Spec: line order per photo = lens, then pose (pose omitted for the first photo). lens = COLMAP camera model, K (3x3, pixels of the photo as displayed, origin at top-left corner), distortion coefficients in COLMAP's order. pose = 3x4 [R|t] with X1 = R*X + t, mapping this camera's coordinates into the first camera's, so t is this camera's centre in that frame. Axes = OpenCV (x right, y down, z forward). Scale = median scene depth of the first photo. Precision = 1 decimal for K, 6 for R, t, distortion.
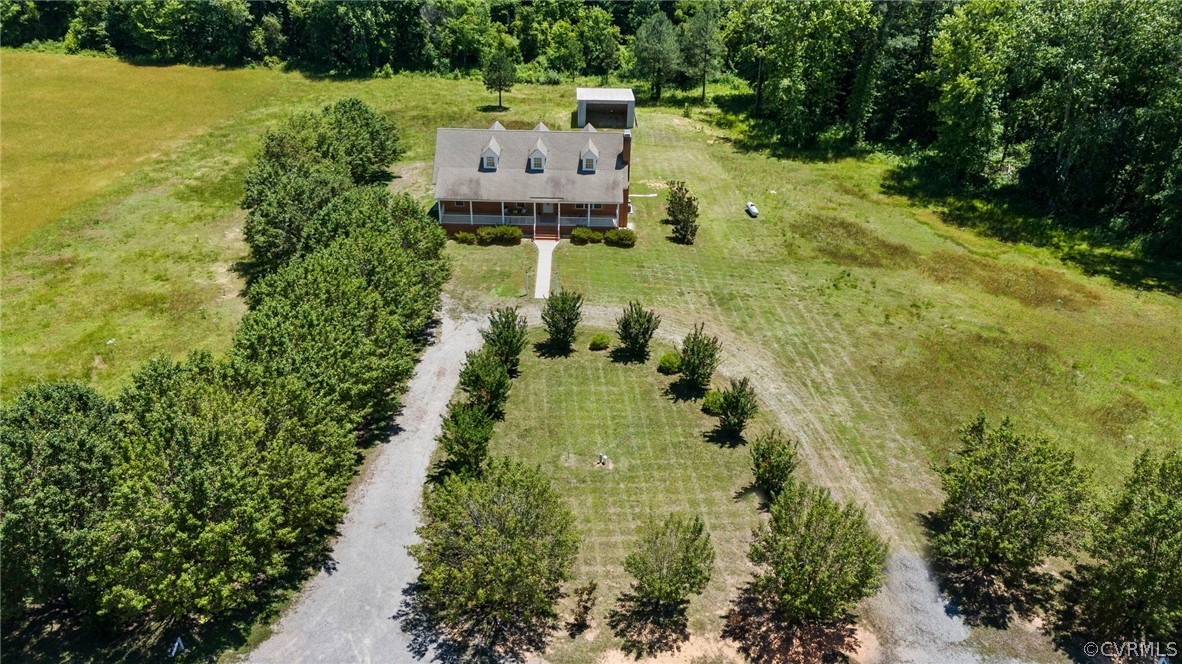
lens RADIAL K [[884.2, 0, 589.1], [0, 884.2, 301.6], [0, 0, 1]] dist [0.065537, -0.052787]
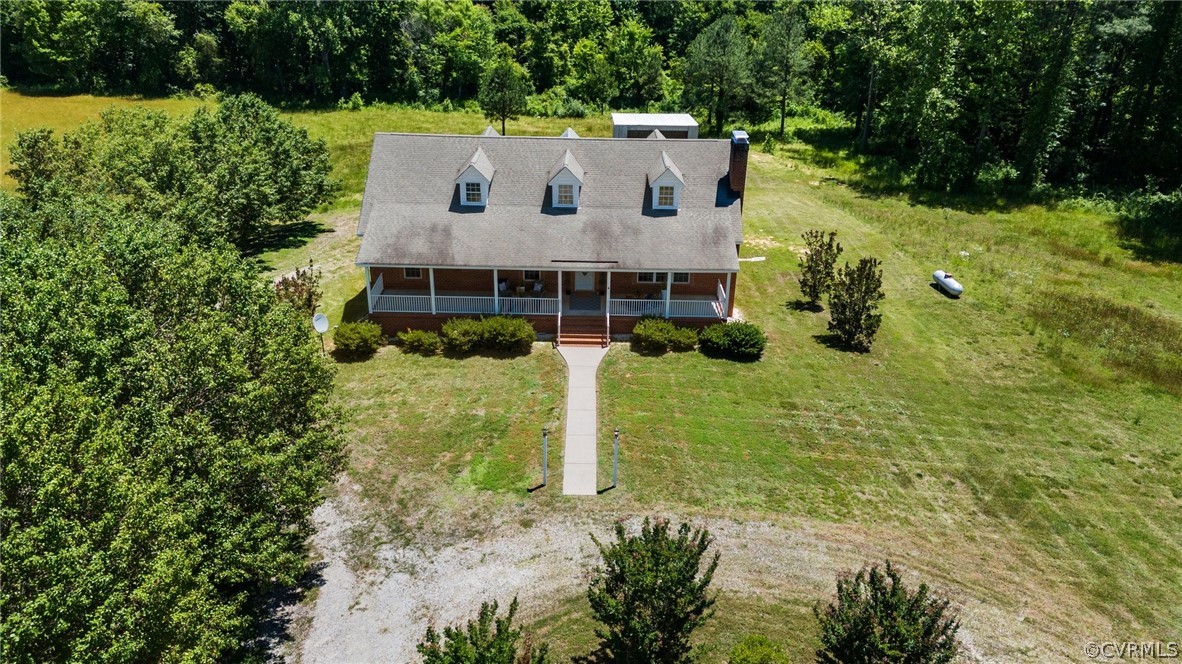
lens RADIAL K [[884.2, 0, 589.2], [0, 884.2, 278.5], [0, 0, 1]] dist [0.065537, -0.052787]
pose [[0.999946, -0.000387, -0.010346, -0.039556], [-0.000734, 0.994135, -0.108144, -0.053135], [0.010327, 0.108146, 0.994081, 0.502814]]
